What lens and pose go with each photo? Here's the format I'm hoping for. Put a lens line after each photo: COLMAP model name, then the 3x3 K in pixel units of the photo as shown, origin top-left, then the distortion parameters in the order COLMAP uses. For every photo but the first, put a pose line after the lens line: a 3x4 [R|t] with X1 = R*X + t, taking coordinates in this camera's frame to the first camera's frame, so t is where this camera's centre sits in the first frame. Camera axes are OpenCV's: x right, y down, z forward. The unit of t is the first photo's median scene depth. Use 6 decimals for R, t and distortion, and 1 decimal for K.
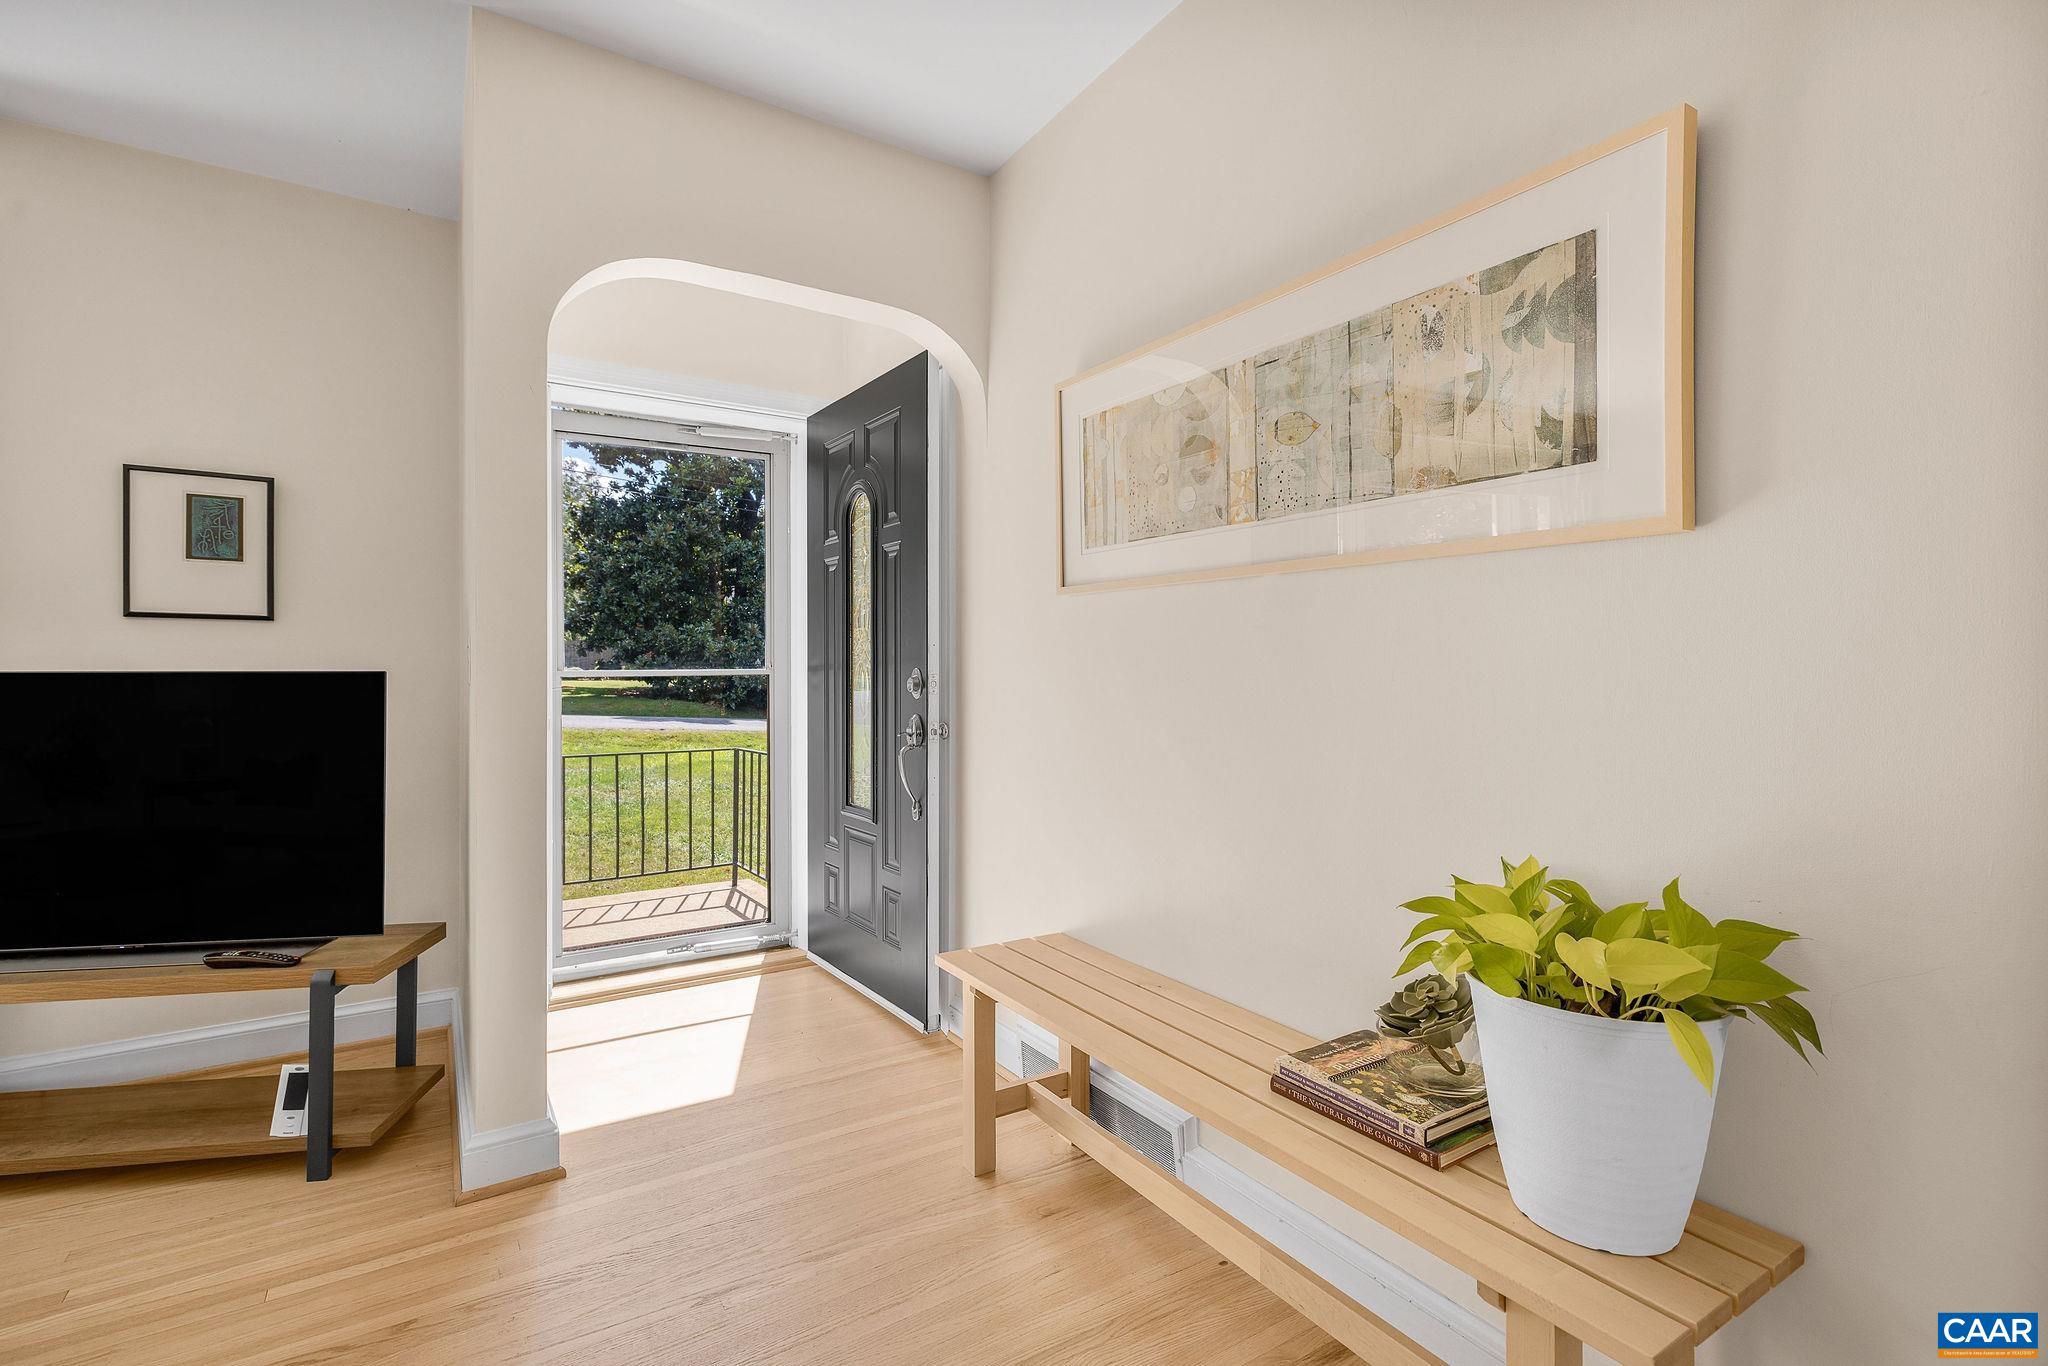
lens RADIAL K [[935.4, 0, 1017.1], [0, 935.4, 669.4], [0, 0, 1]] dist [0.013839, 0.000232]
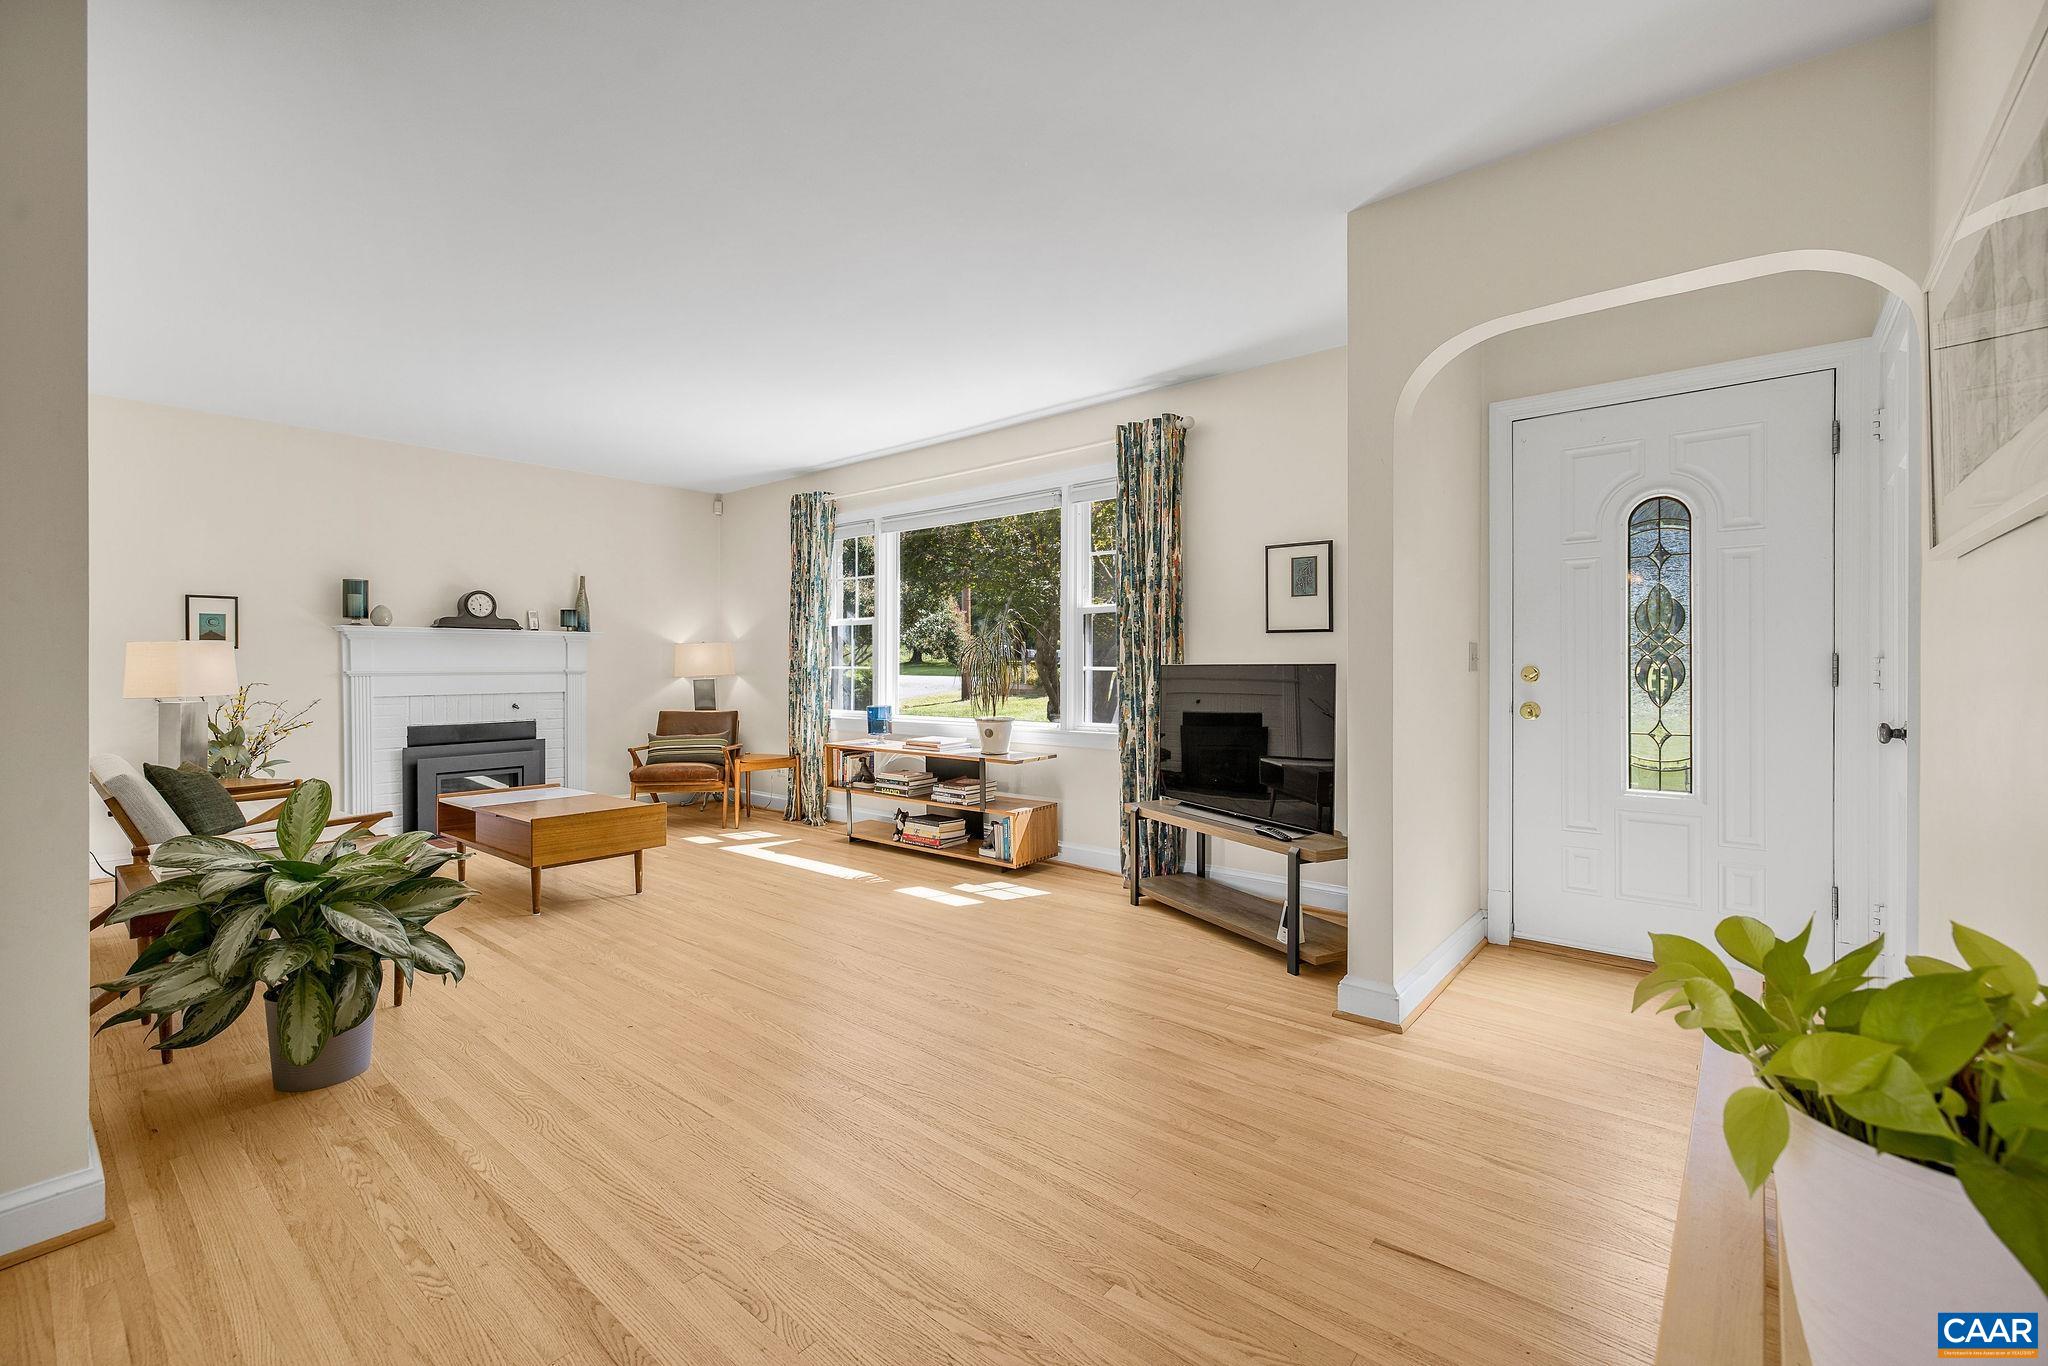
lens RADIAL K [[878.9, 0, 1025.1], [0, 878.9, 671.8], [0, 0, 1]] dist [0.000555, 0.001123]
pose [[0.311457, 0.008252, -0.950224, 0.552648], [-0.001243, 0.999965, 0.008277, 0.003865], [0.950259, -0.001397, 0.311456, 0.085999]]
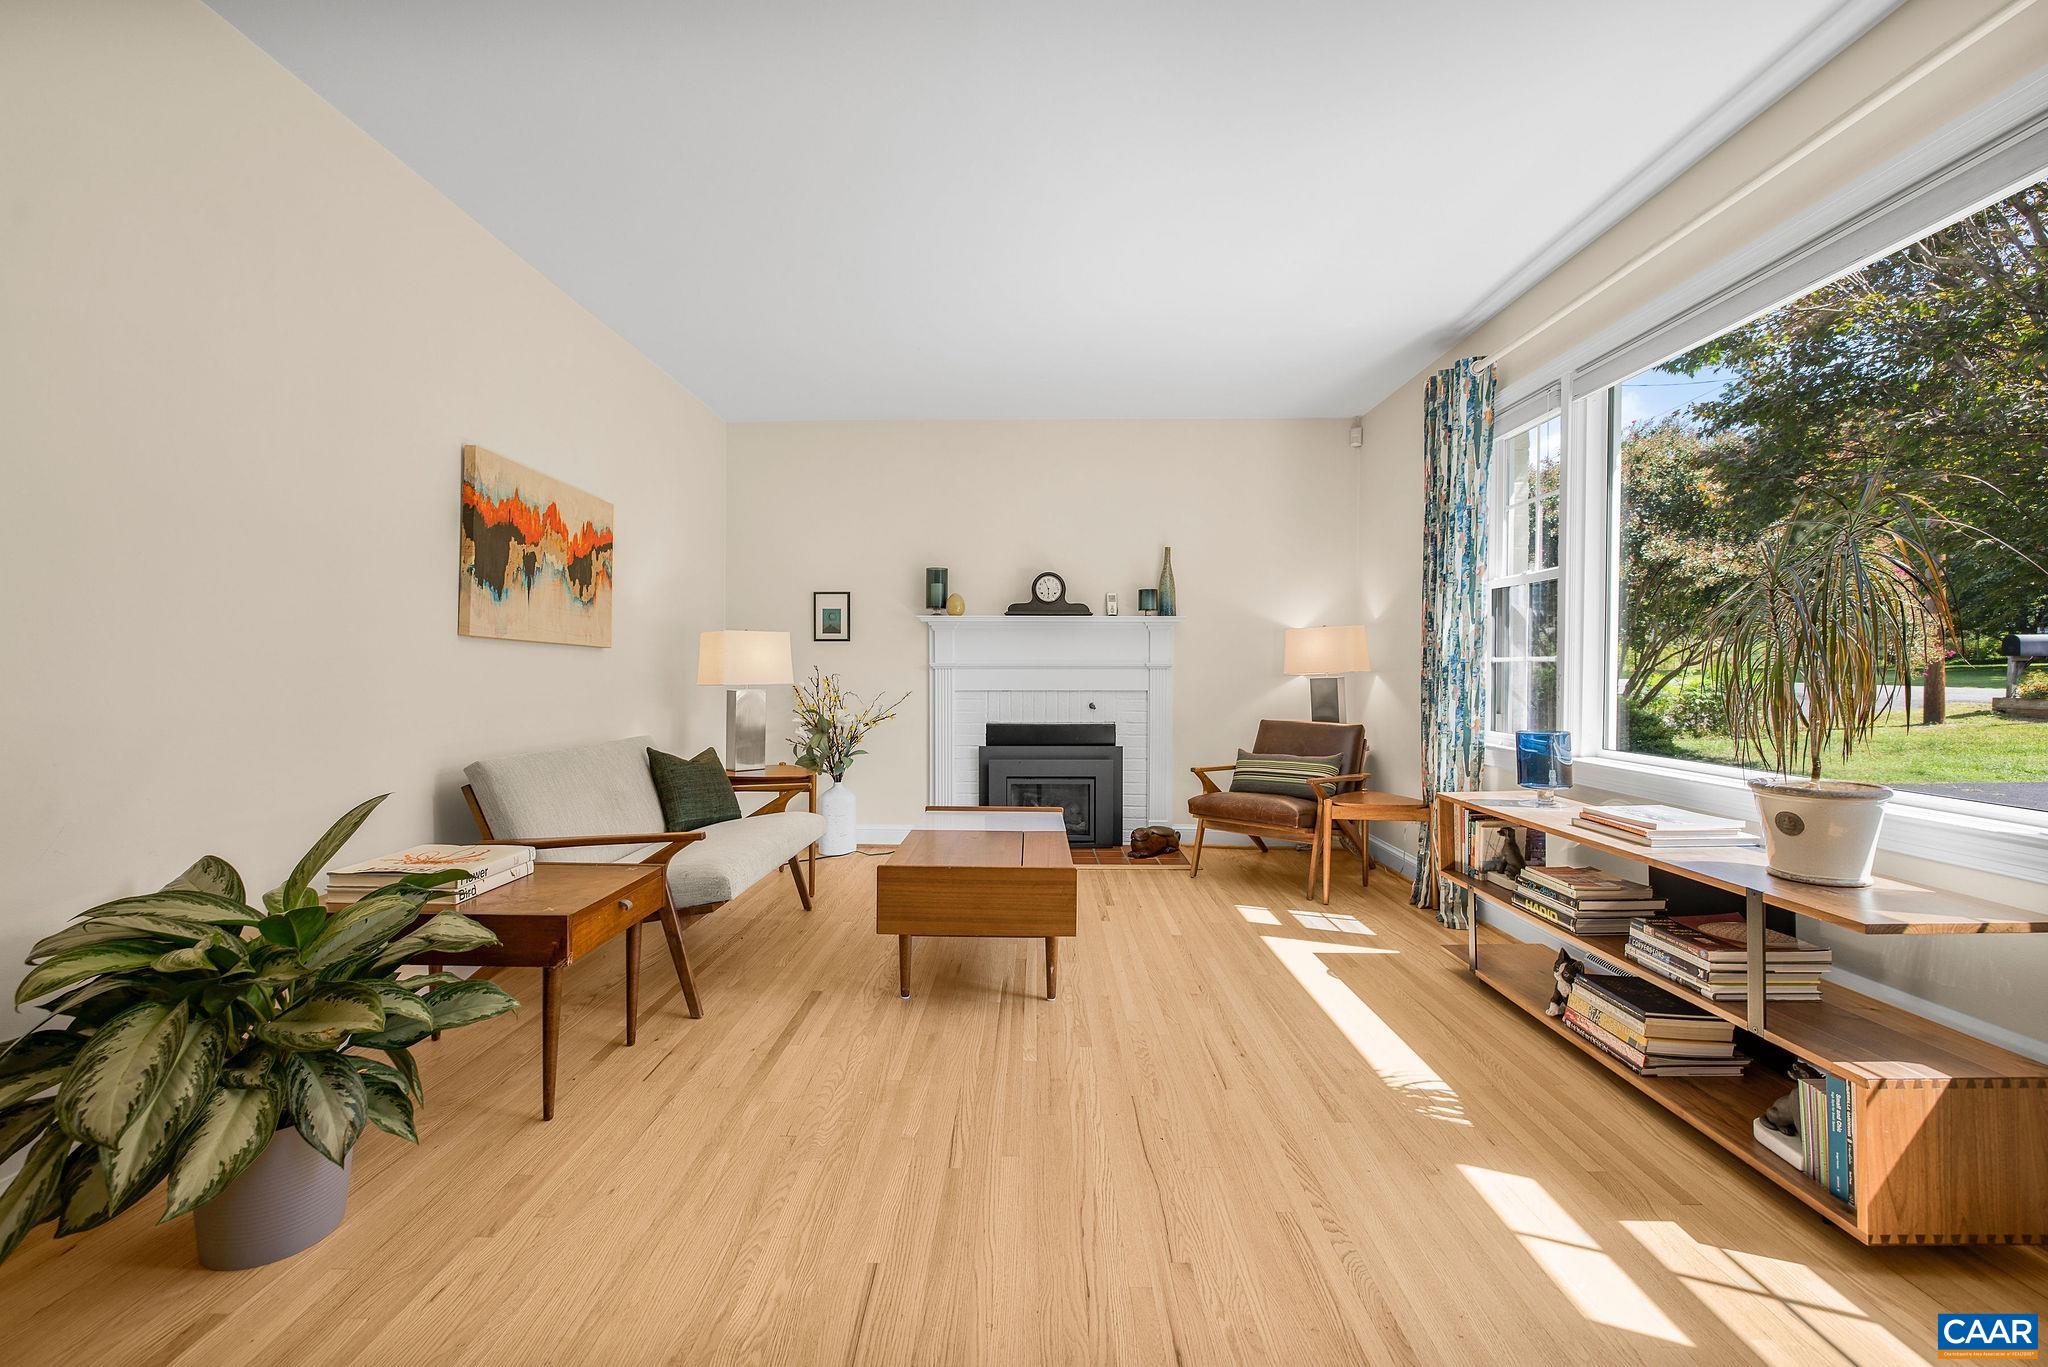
lens RADIAL K [[878.9, 0, 1007.9], [0, 878.9, 669.1], [0, 0, 1]] dist [0.000555, 0.001123]
pose [[-0.548035, 0.000787, -0.836455, -0.508241], [-0.004317, 0.999984, 0.003769, 0.031320], [0.836444, 0.005676, -0.548023, 0.540096]]
